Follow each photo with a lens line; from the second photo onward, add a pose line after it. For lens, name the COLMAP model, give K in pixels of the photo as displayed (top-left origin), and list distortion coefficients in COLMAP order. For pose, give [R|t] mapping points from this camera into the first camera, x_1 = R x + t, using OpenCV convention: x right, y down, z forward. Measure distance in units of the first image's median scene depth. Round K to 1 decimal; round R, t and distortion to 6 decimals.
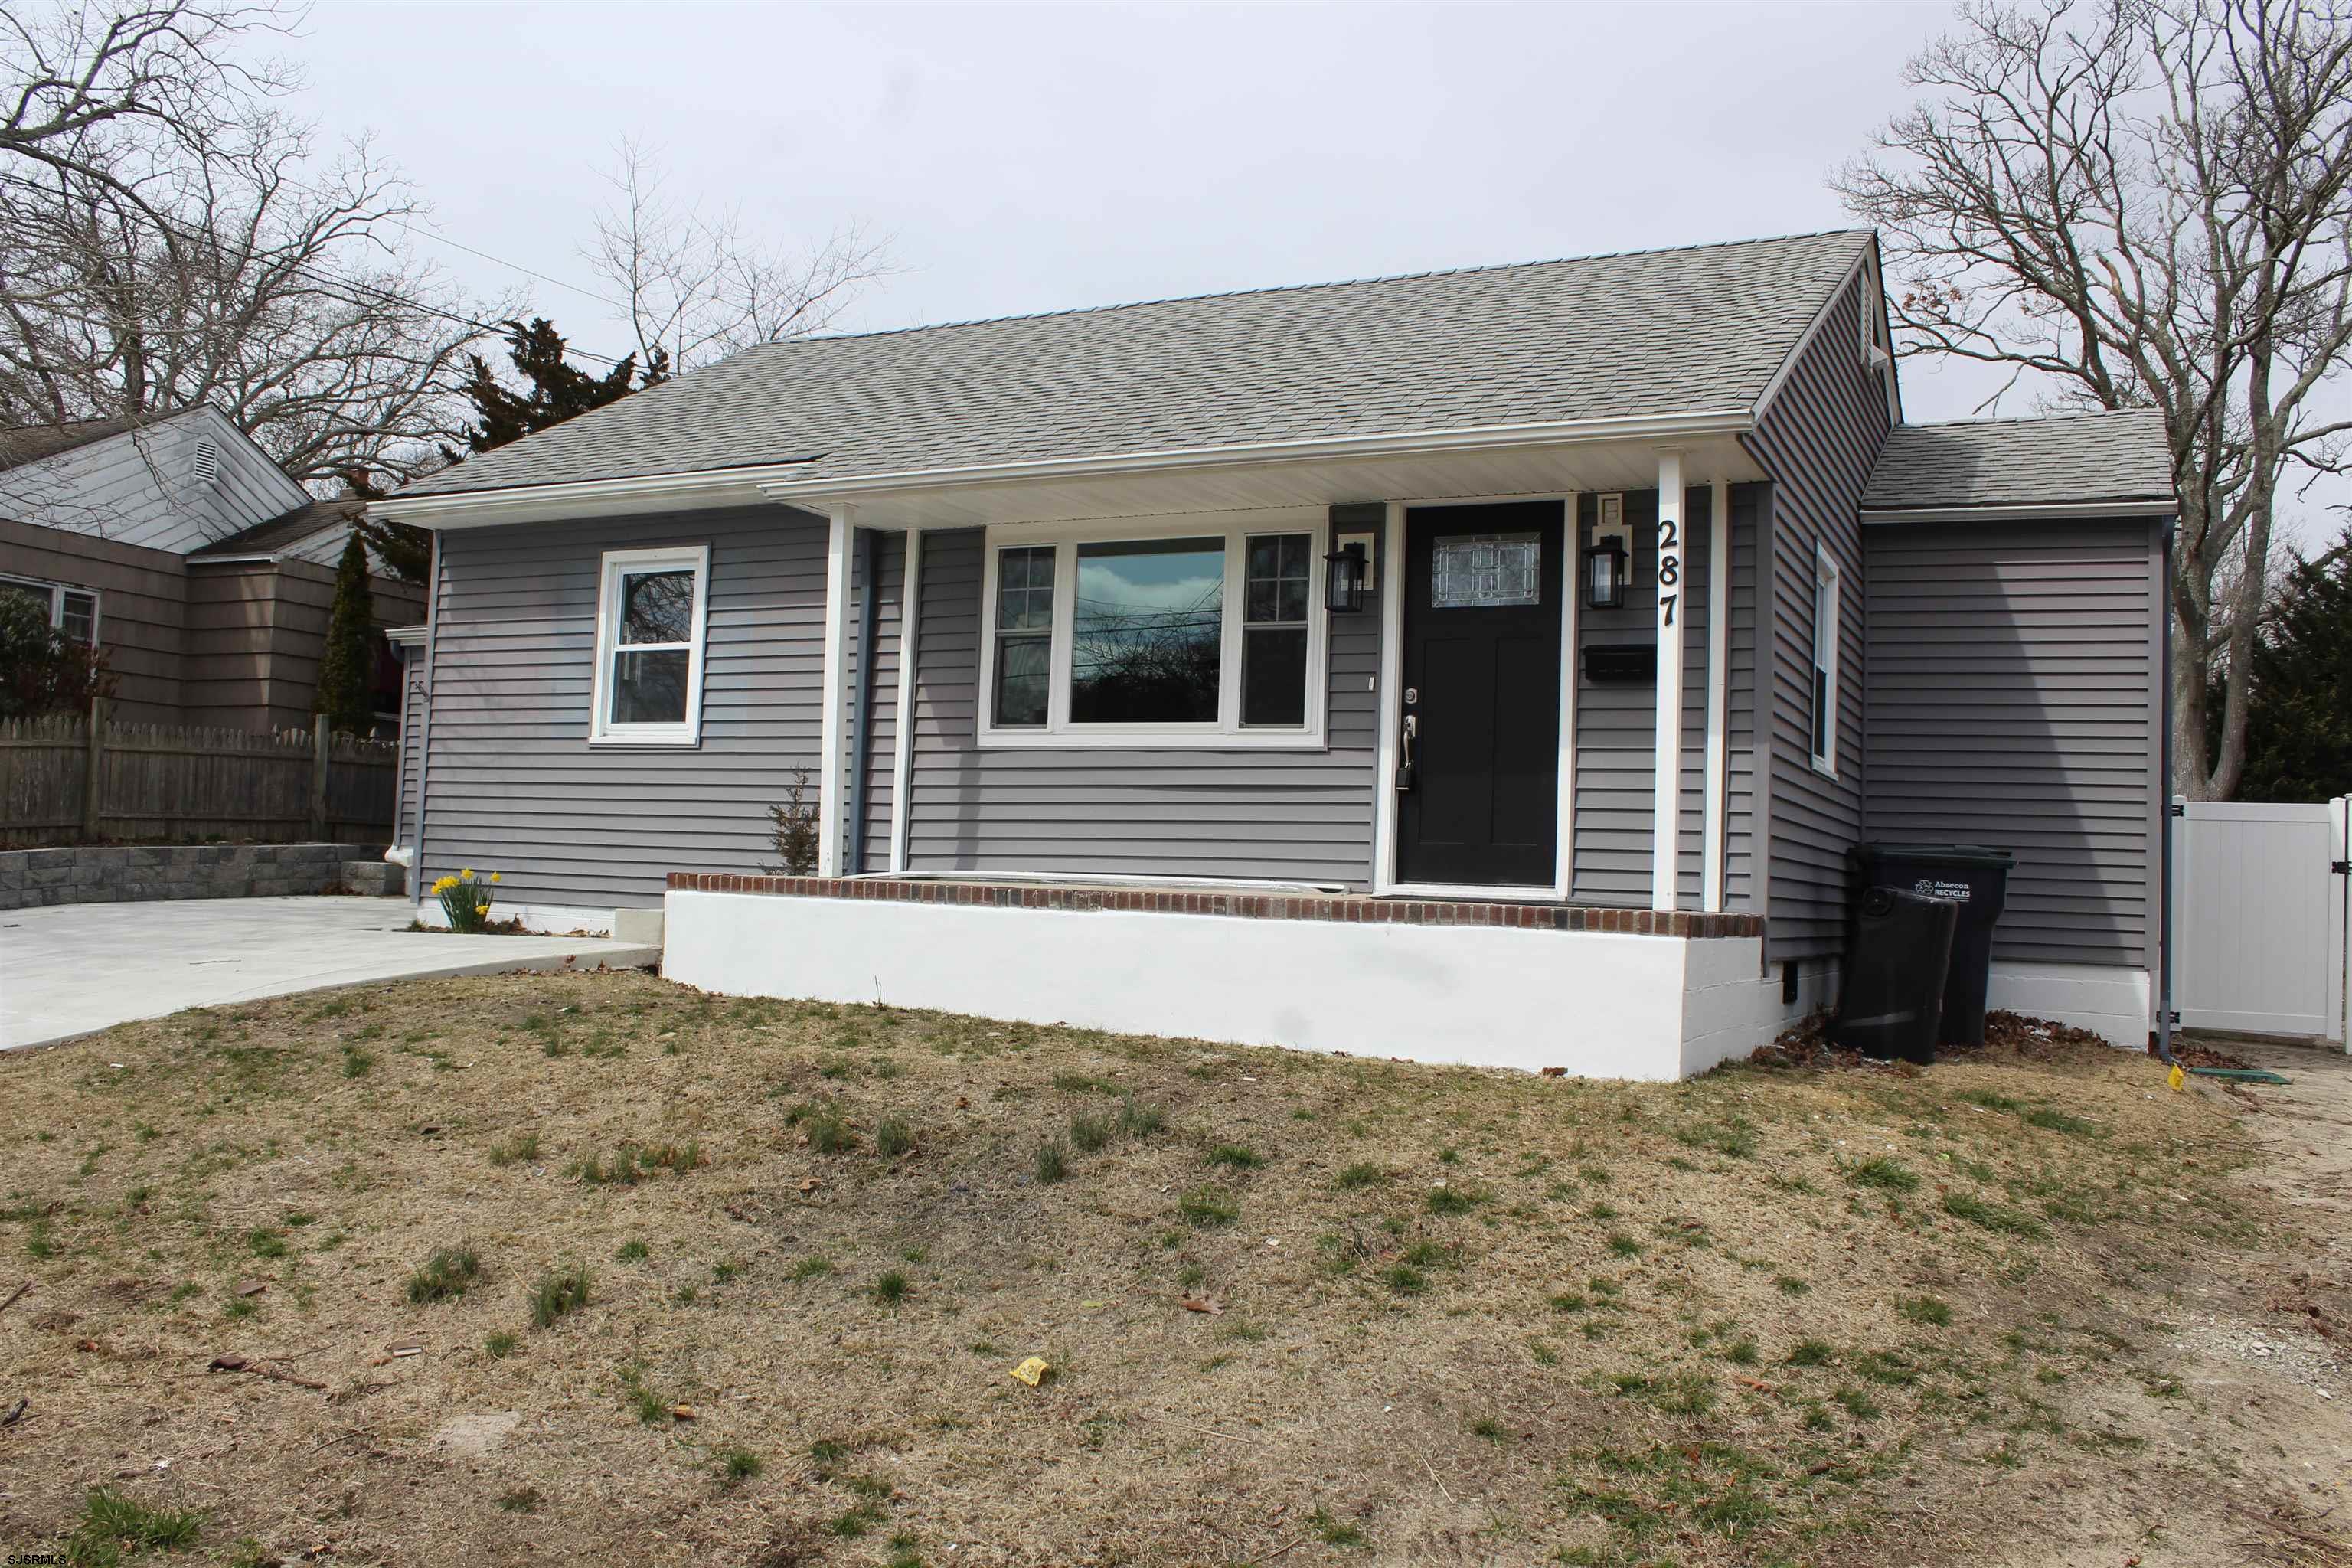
lens RADIAL K [[1964.1, 0, 1176.0], [0, 1964.1, 784.0], [0, 0, 1]] dist [-0.165875, 0.150985]
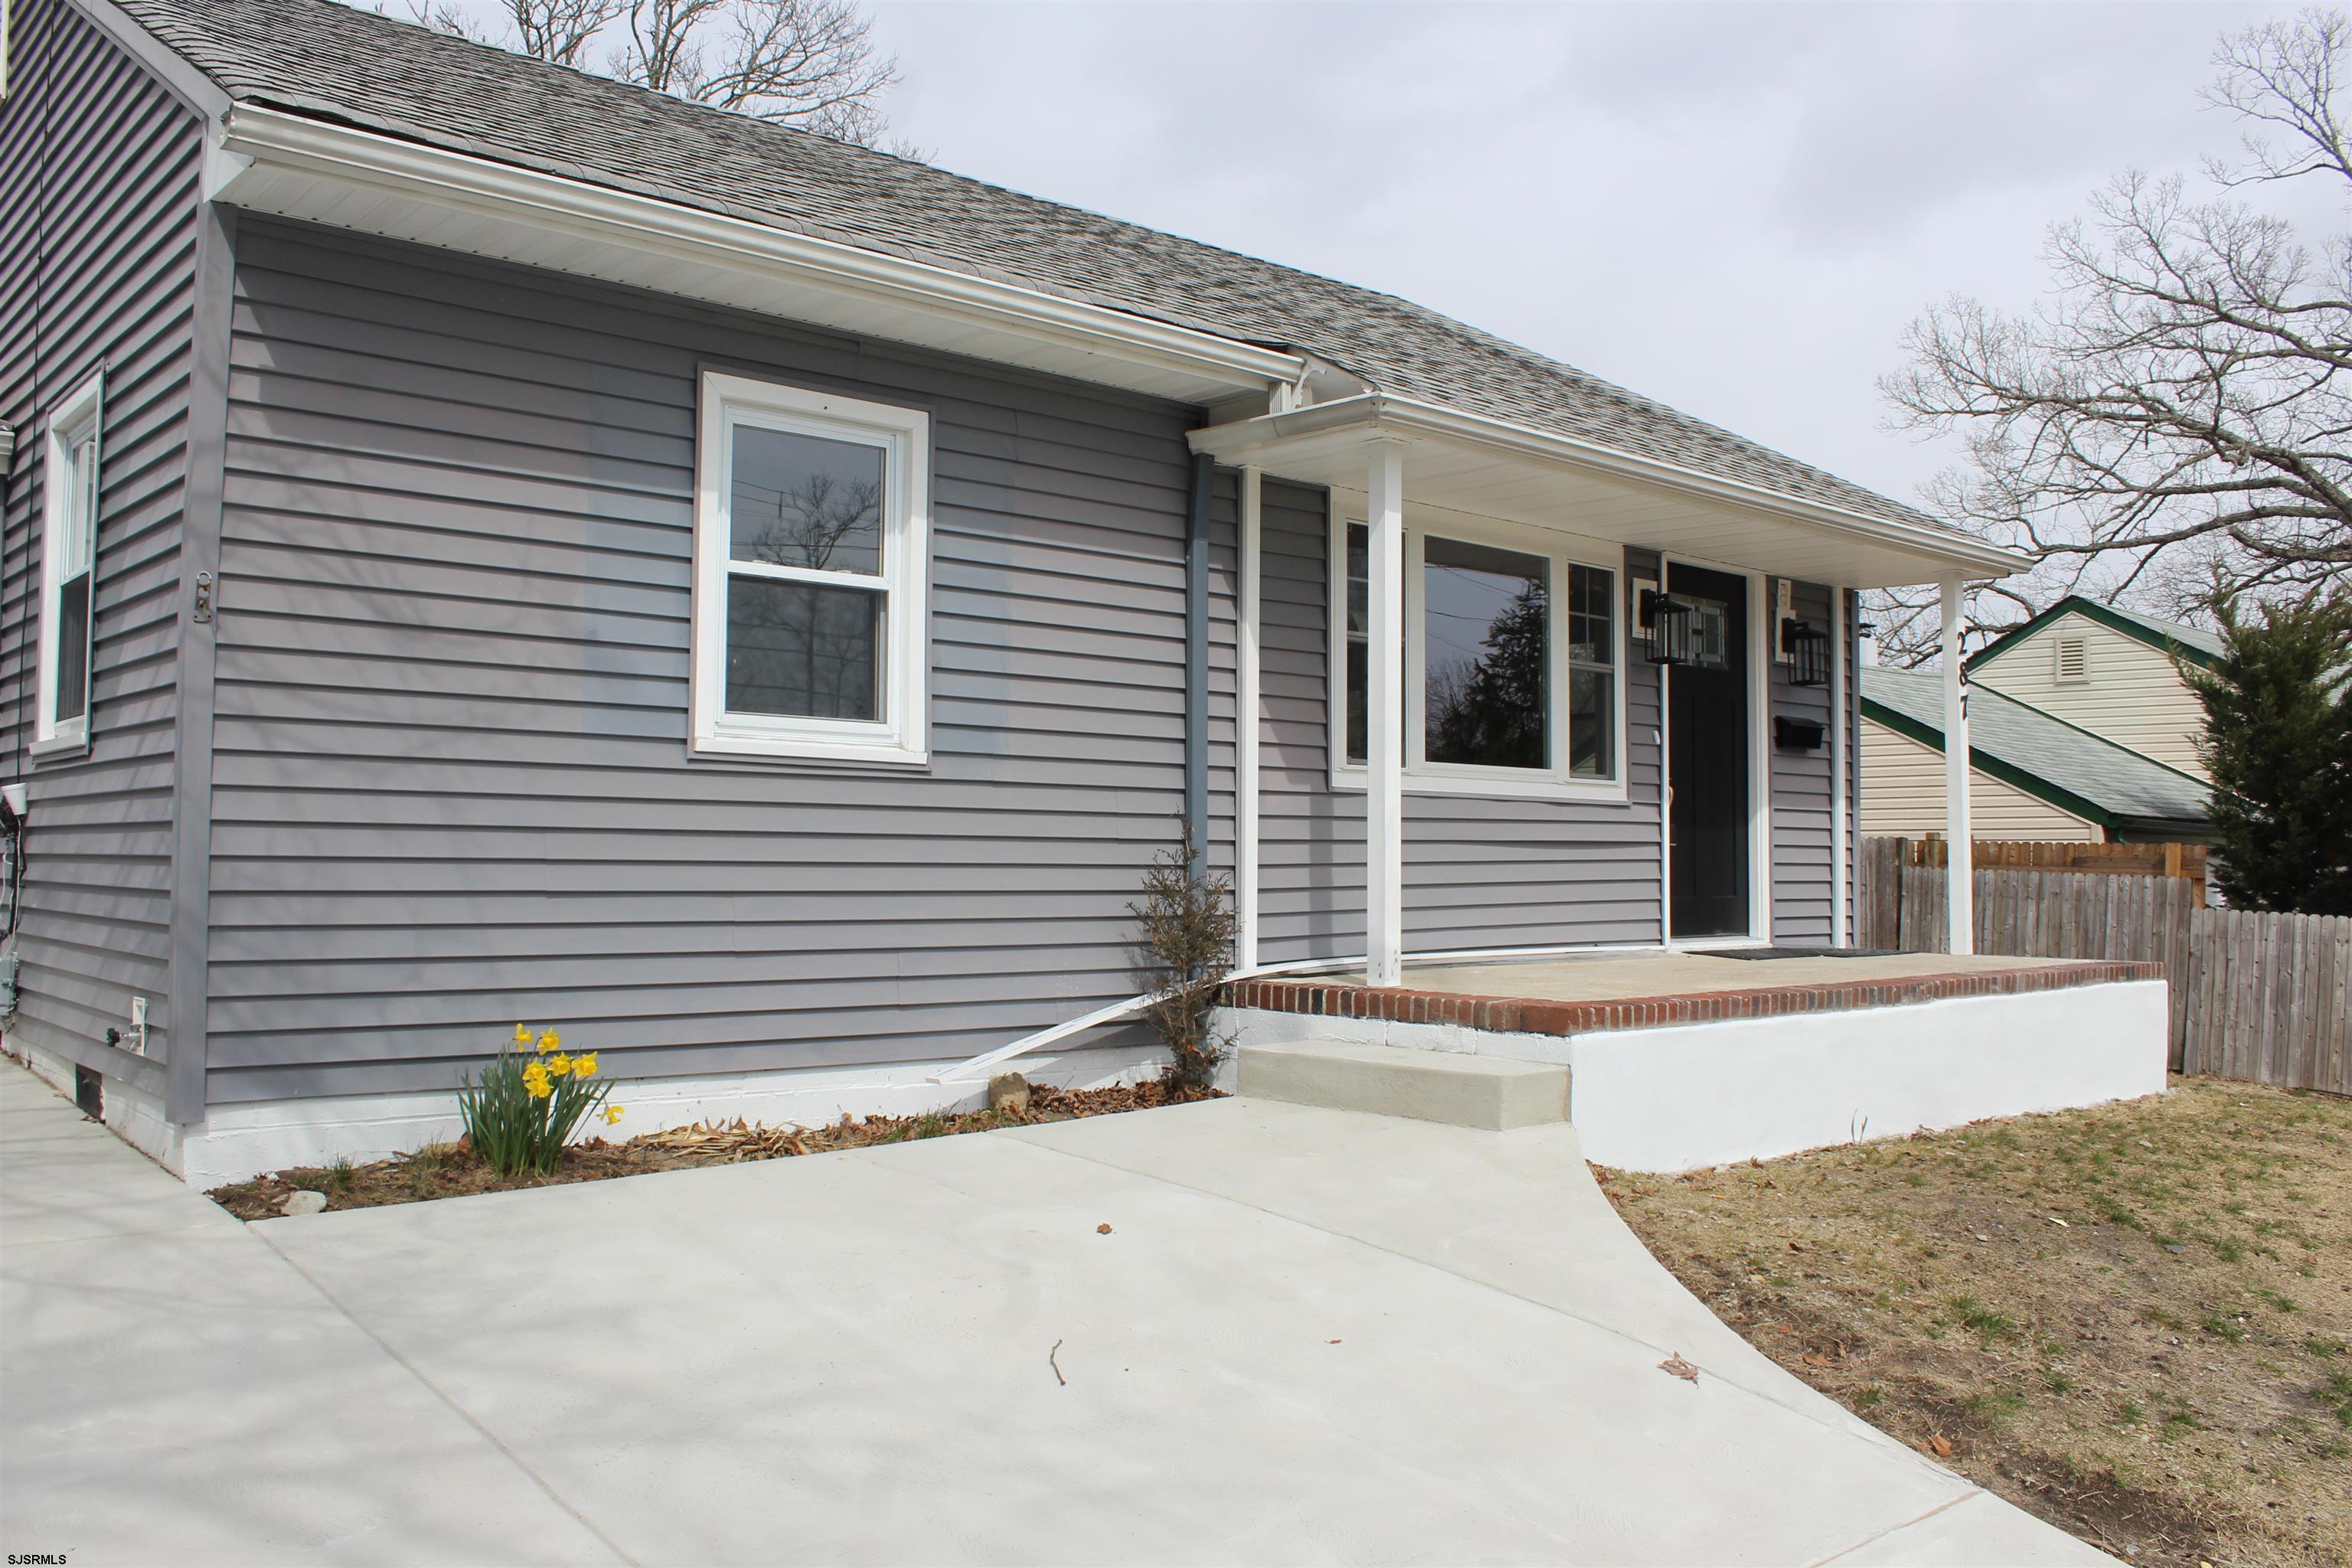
lens RADIAL K [[1964.1, 0, 1176.0], [0, 1964.1, 784.0], [0, 0, 1]] dist [-0.165875, 0.150985]
pose [[0.374238, 0.003344, 0.927327, -0.837954], [-0.046163, 0.998821, 0.015029, -0.029848], [-0.926183, -0.048433, 0.373951, 0.807381]]
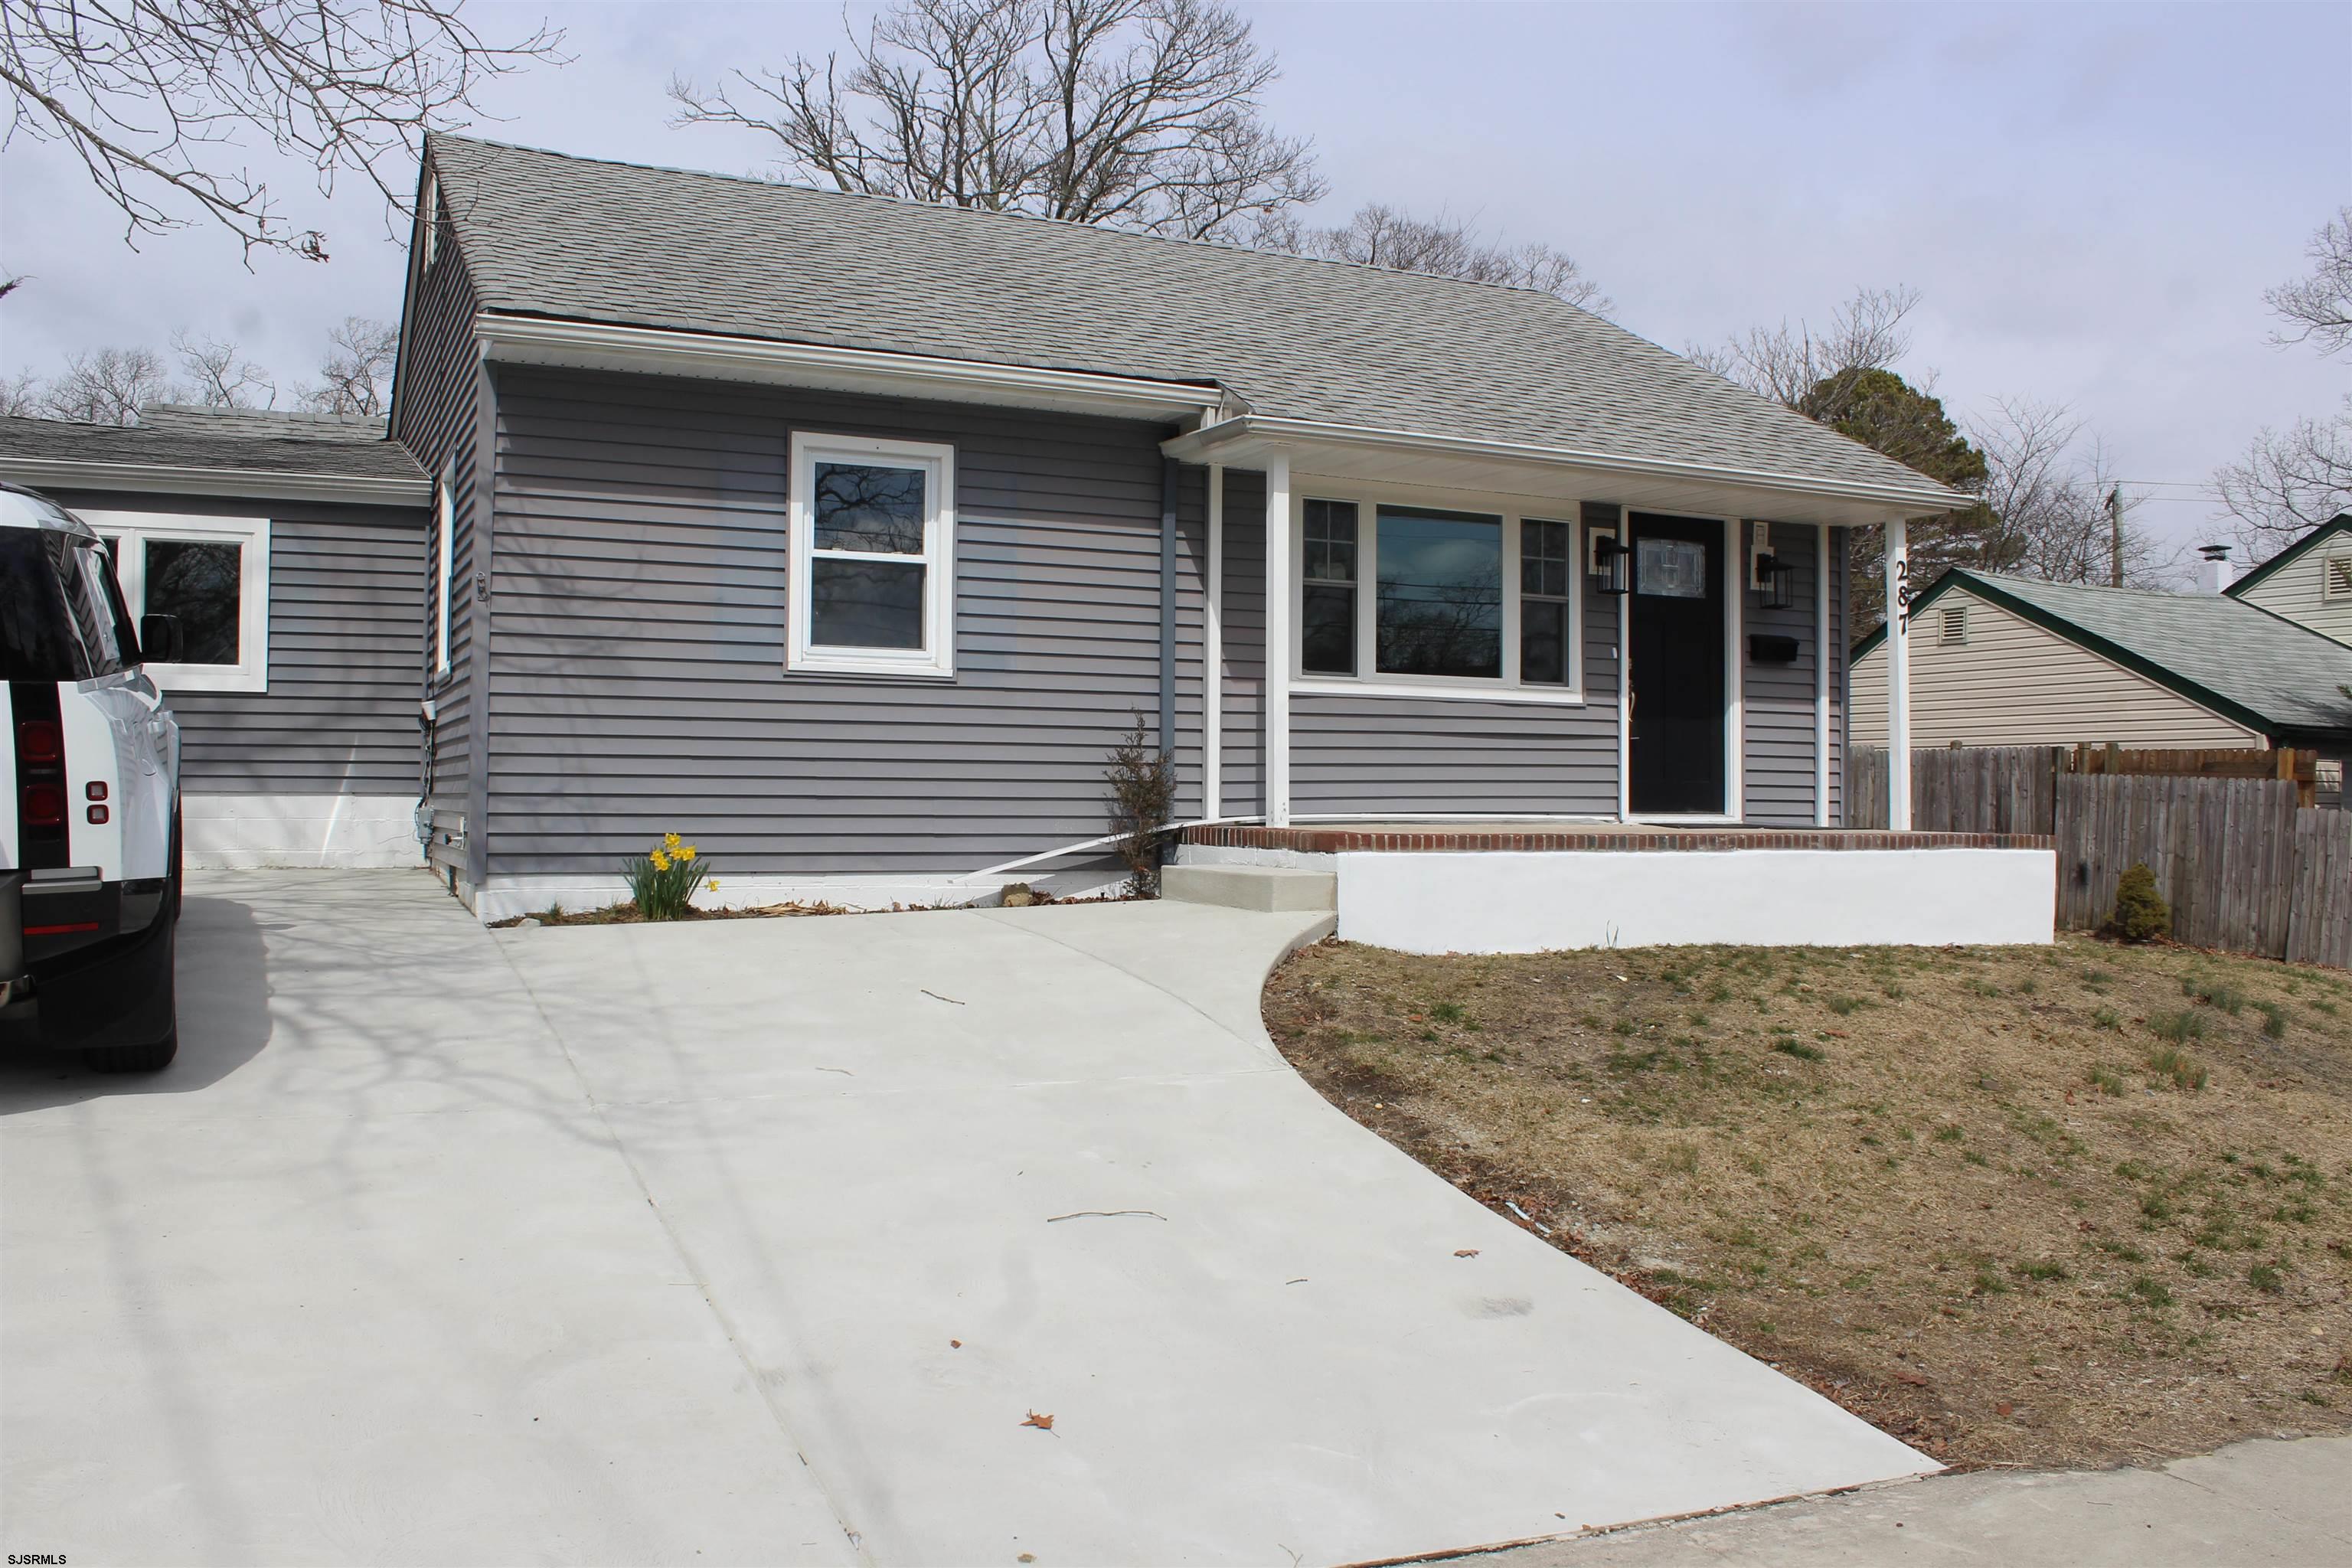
lens RADIAL K [[1973.4, 0, 1176.0], [0, 1973.4, 784.0], [0, 0, 1]] dist [-0.176663, 0.166121]
pose [[0.613016, -0.025145, 0.789671, -0.981677], [-0.029986, 0.998033, 0.055058, -0.026992], [-0.789502, -0.057430, 0.611056, 0.433983]]
